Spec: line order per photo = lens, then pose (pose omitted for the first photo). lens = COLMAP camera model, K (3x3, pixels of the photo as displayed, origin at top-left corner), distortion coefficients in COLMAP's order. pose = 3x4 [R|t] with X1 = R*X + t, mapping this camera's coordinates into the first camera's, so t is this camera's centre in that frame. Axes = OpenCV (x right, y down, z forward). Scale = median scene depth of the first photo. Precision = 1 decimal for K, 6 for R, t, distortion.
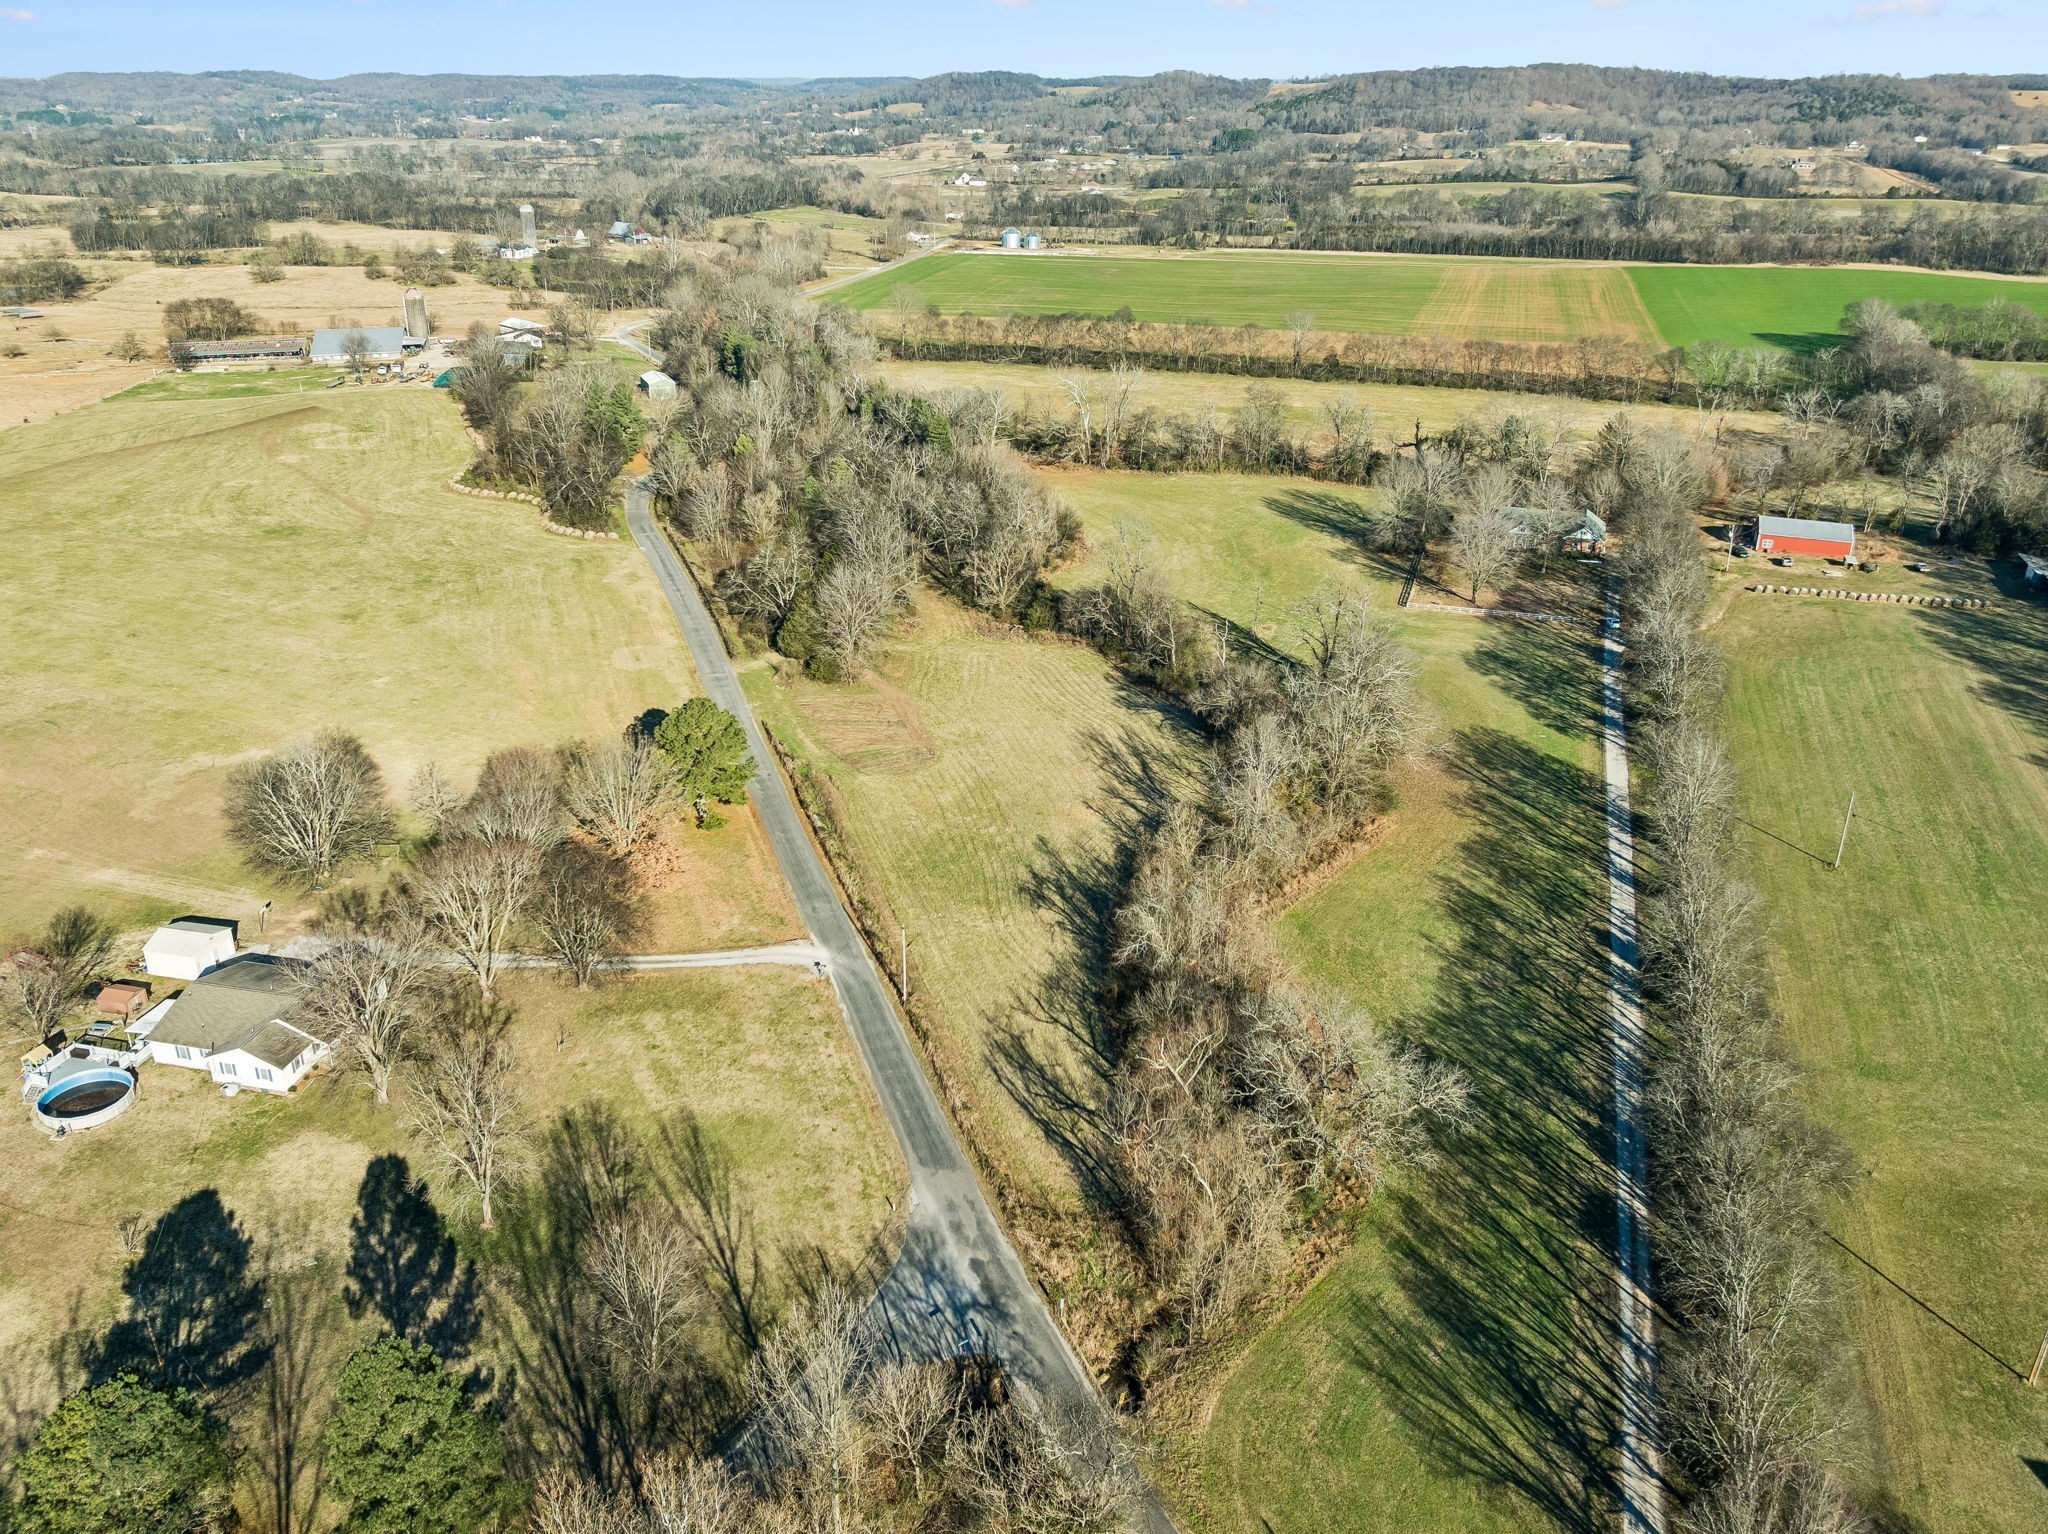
lens RADIAL K [[1580.2, 0, 1027.9], [0, 1580.2, 768.2], [0, 0, 1]] dist [-0.027989, -0.001758]
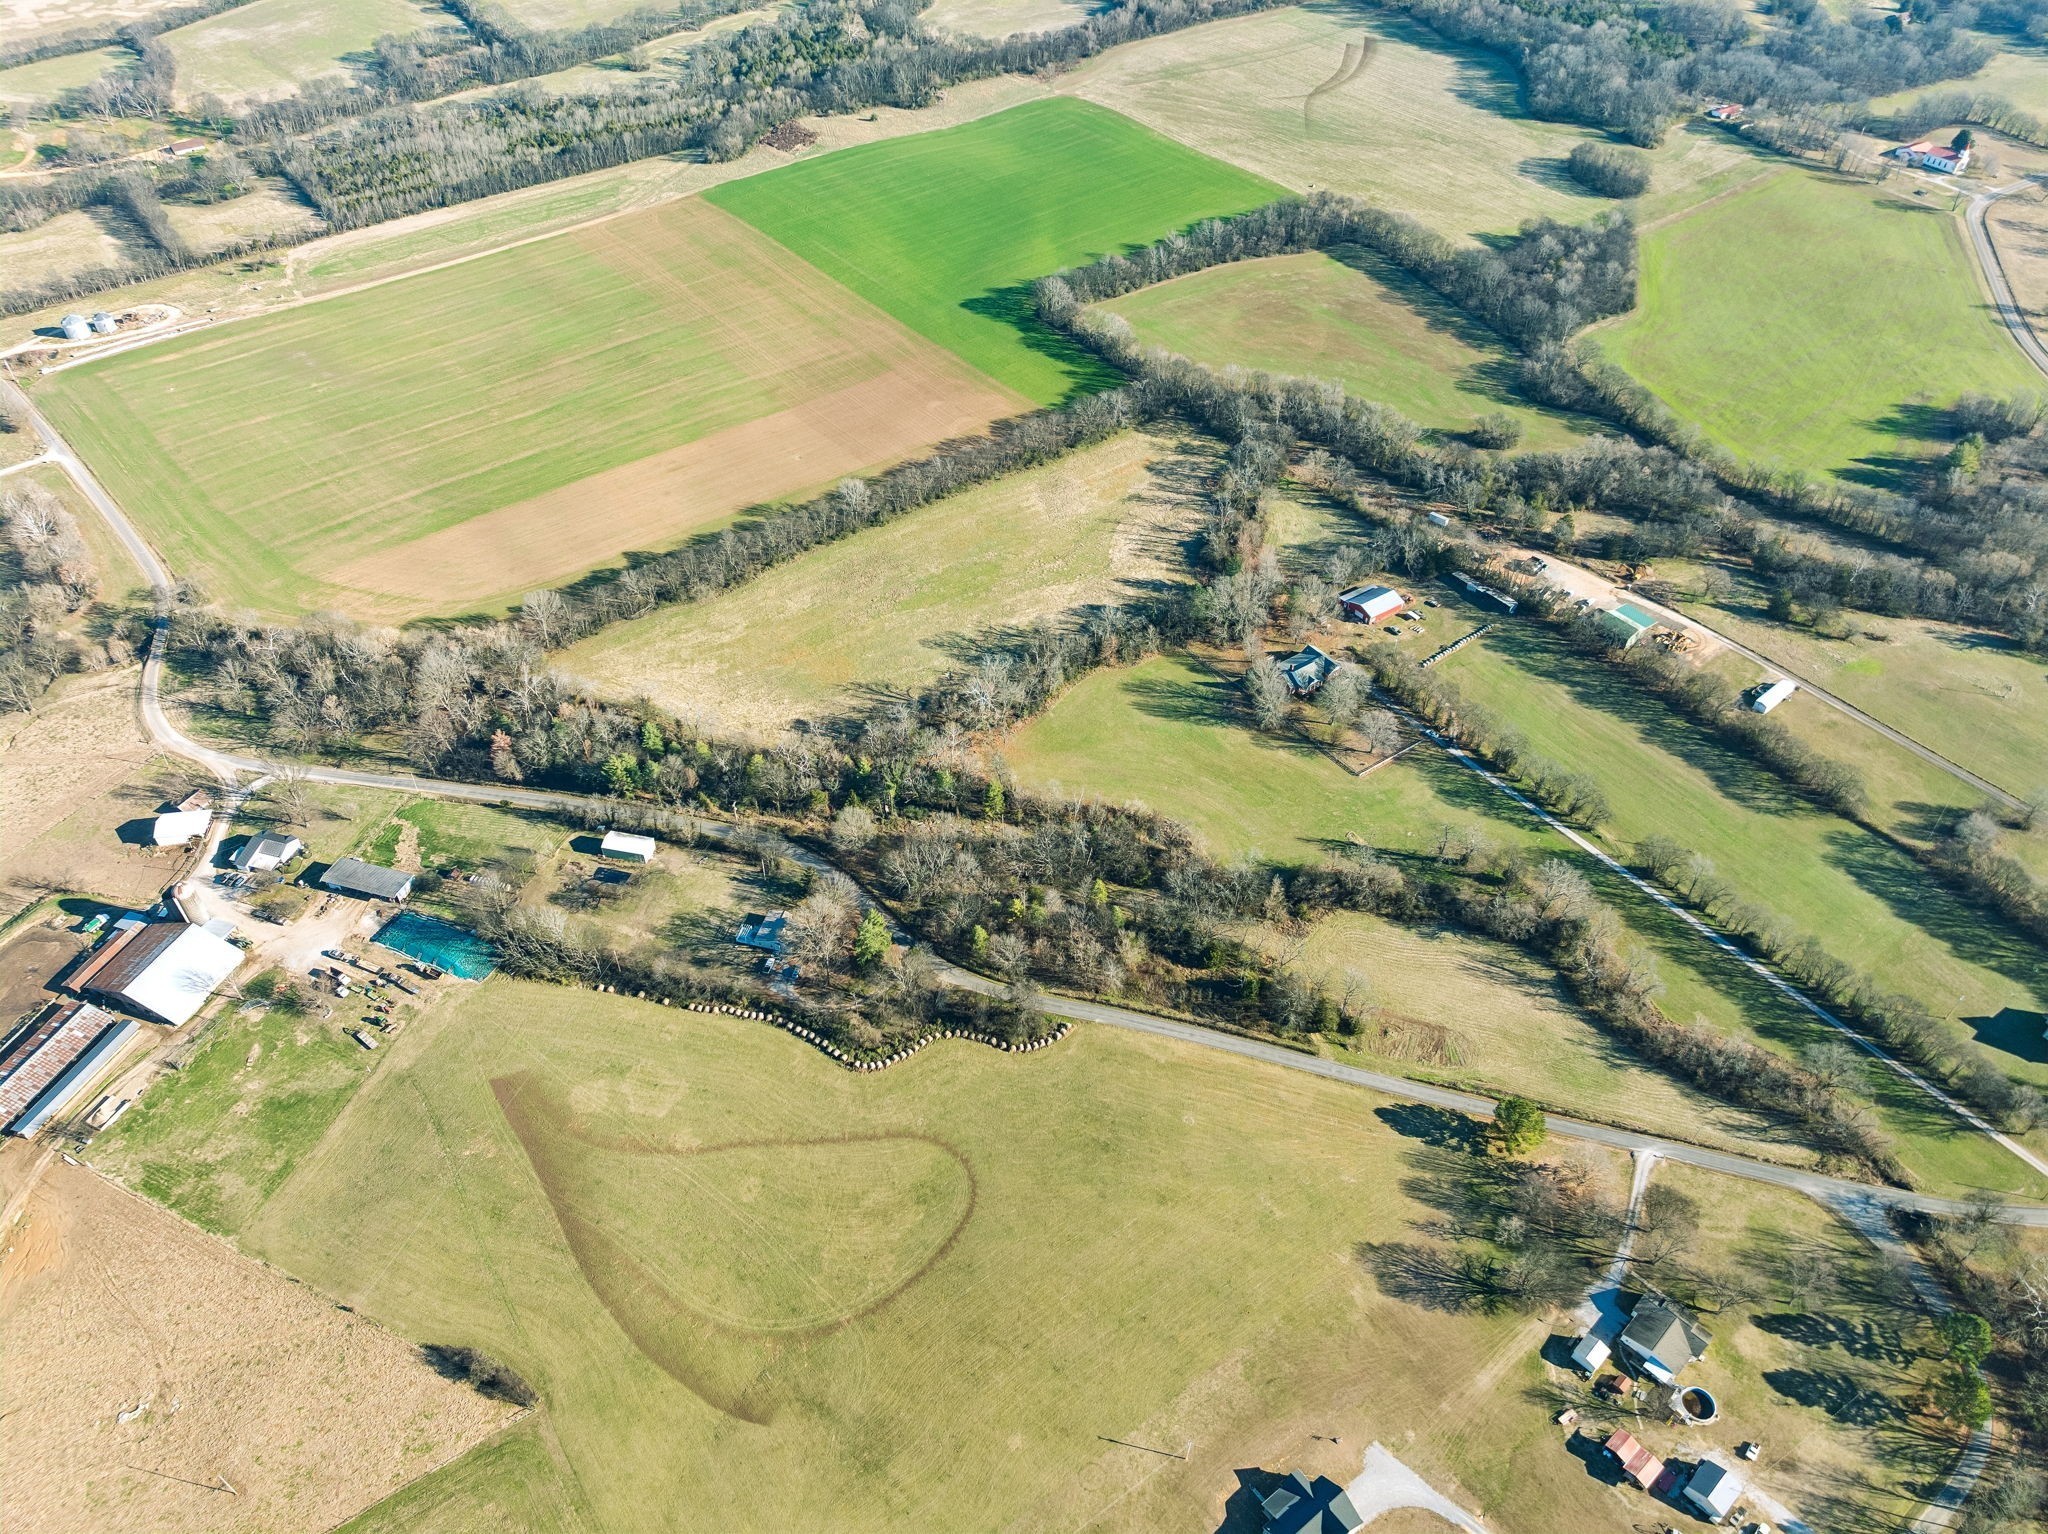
lens RADIAL K [[1443.9, 0, 1028.4], [0, 1443.9, 771.8], [0, 0, 1]] dist [-0.057692, 0.026670]
pose [[0.563584, -0.561425, 0.605950, -0.346034], [0.316243, 0.824299, 0.469597, -0.352313], [-0.763128, -0.073030, 0.642108, 0.070592]]
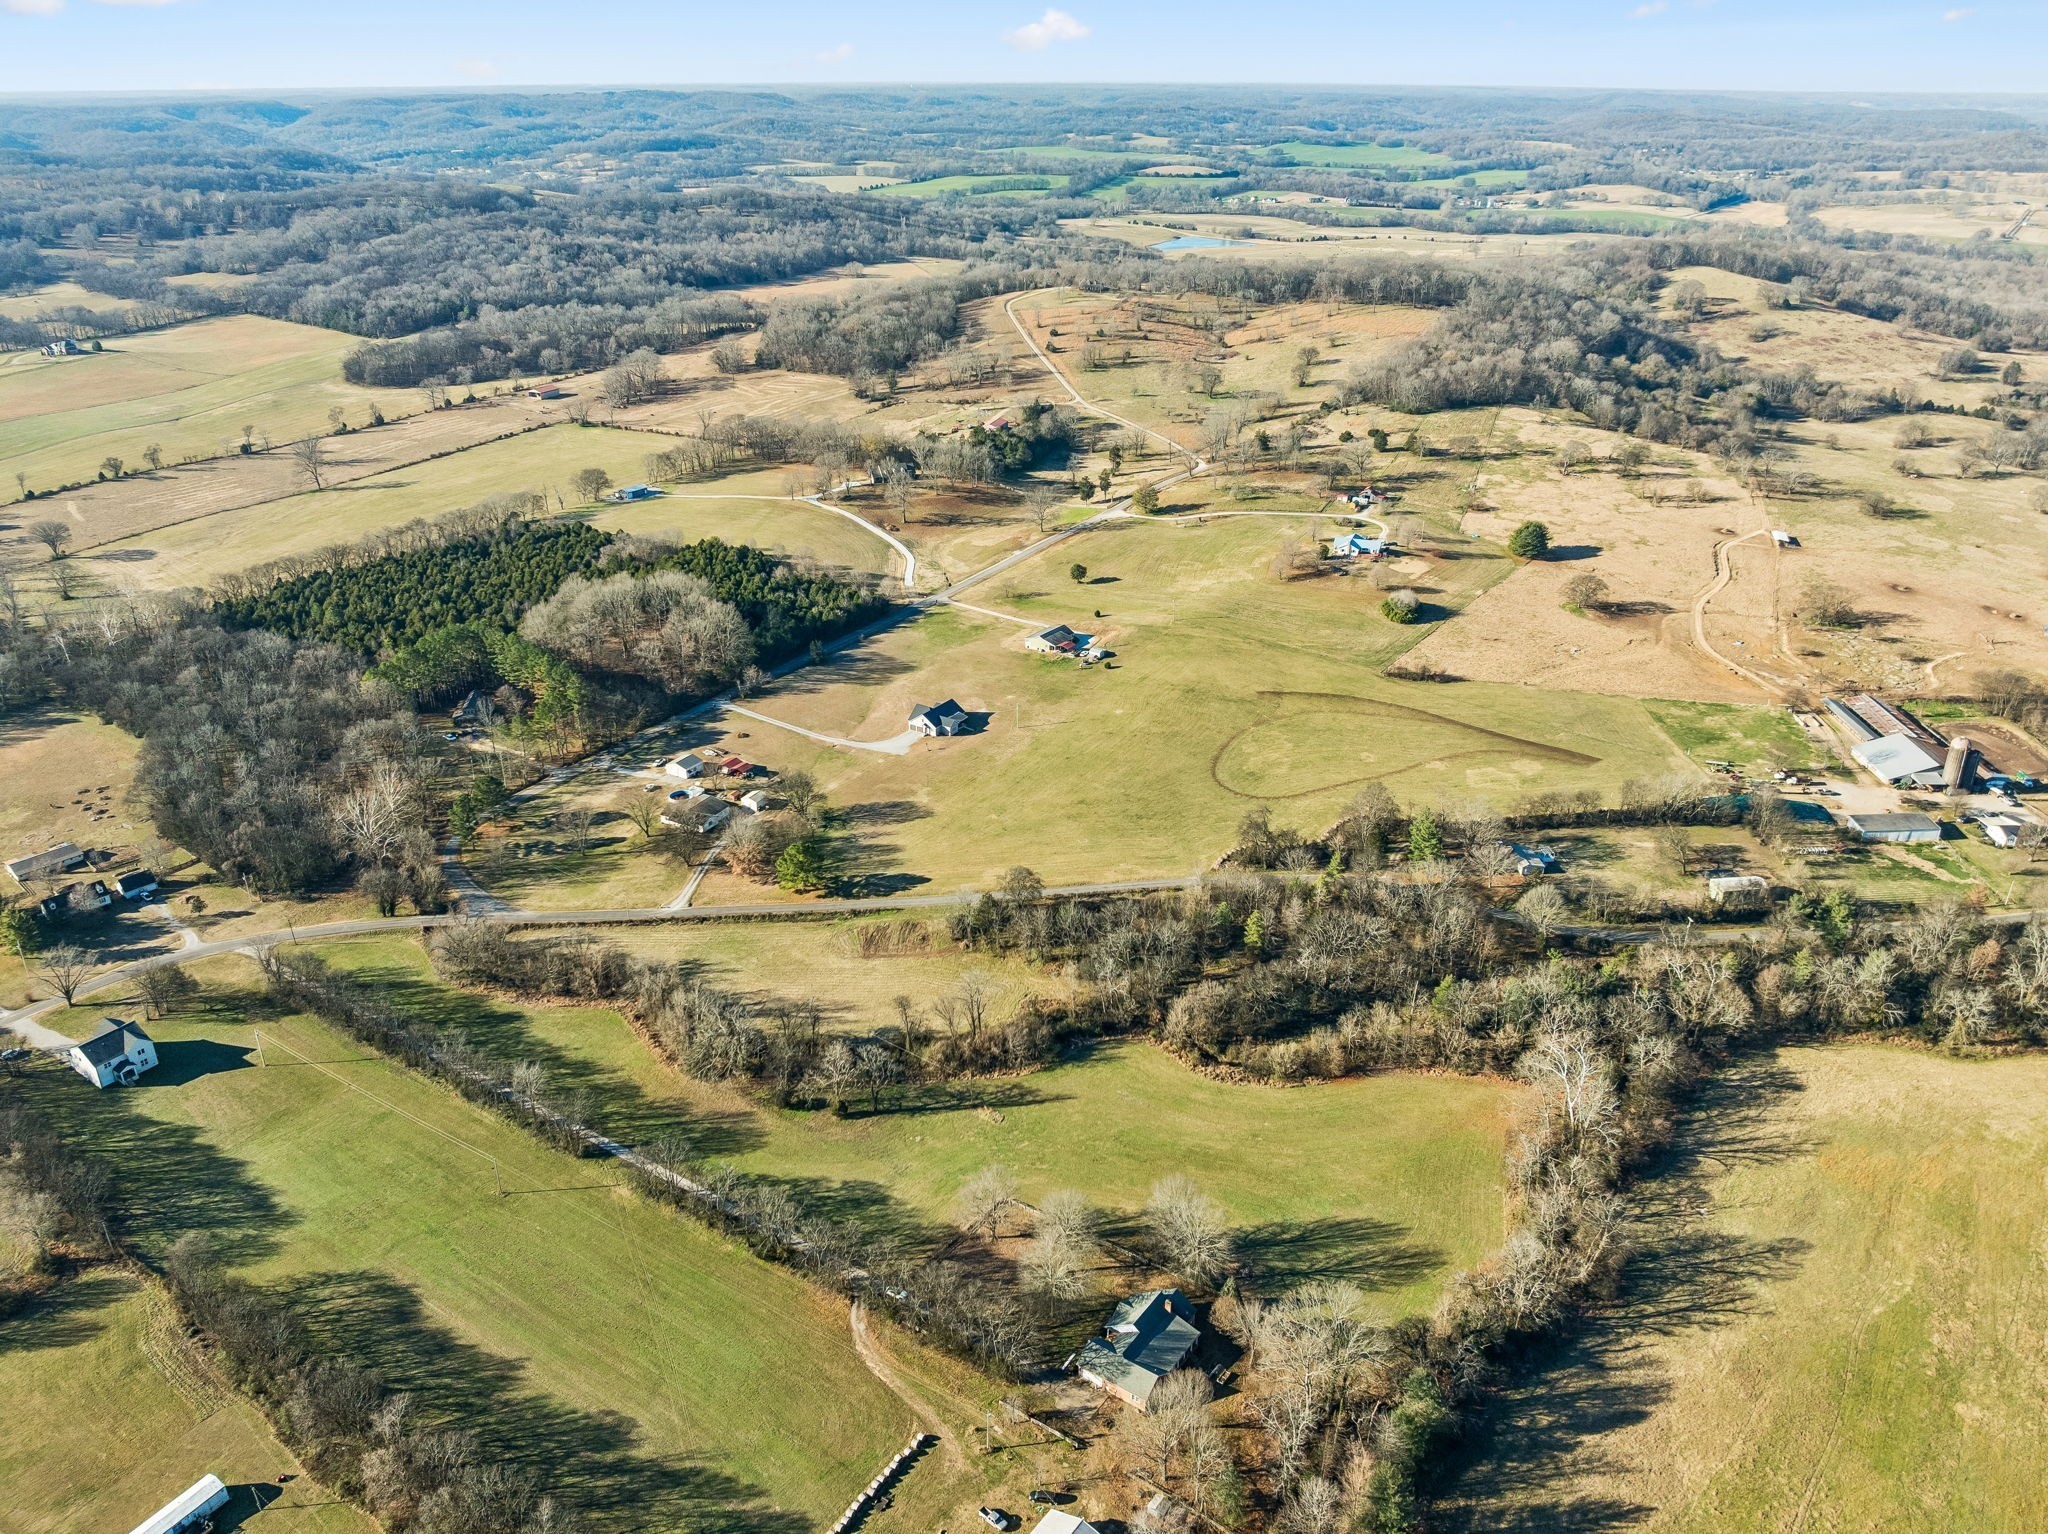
lens RADIAL K [[1495.0, 0, 1024.0], [0, 1495.0, 767.0], [0, 0, 1]] dist [-0.032998, -0.001452]
pose [[-0.275341, 0.399699, -0.874316, 0.373309], [-0.384327, 0.787864, 0.481210, -0.310077], [0.881181, 0.468520, -0.063317, 0.318827]]
